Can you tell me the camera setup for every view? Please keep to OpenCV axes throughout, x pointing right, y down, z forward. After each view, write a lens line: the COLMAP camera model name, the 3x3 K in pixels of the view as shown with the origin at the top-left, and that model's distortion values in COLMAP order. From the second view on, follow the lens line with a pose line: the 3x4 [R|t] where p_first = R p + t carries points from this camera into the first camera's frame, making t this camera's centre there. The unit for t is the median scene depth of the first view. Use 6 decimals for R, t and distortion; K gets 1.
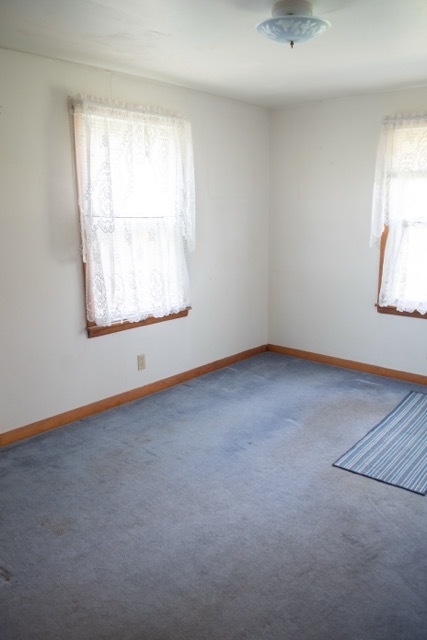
lens RADIAL K [[503.0, 0, 212.5], [0, 503.0, 328.8], [0, 0, 1]] dist [-0.081977, 0.010184]
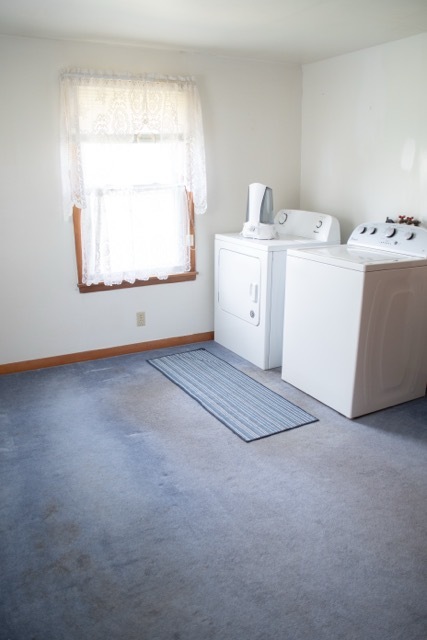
lens RADIAL K [[503.0, 0, 212.5], [0, 503.0, 328.8], [0, 0, 1]] dist [-0.081977, 0.010184]
pose [[0.364818, -0.277128, 0.888880, -0.454999], [0.220616, 0.953220, 0.206641, -0.120002], [-0.904564, 0.120715, 0.408891, 0.481612]]
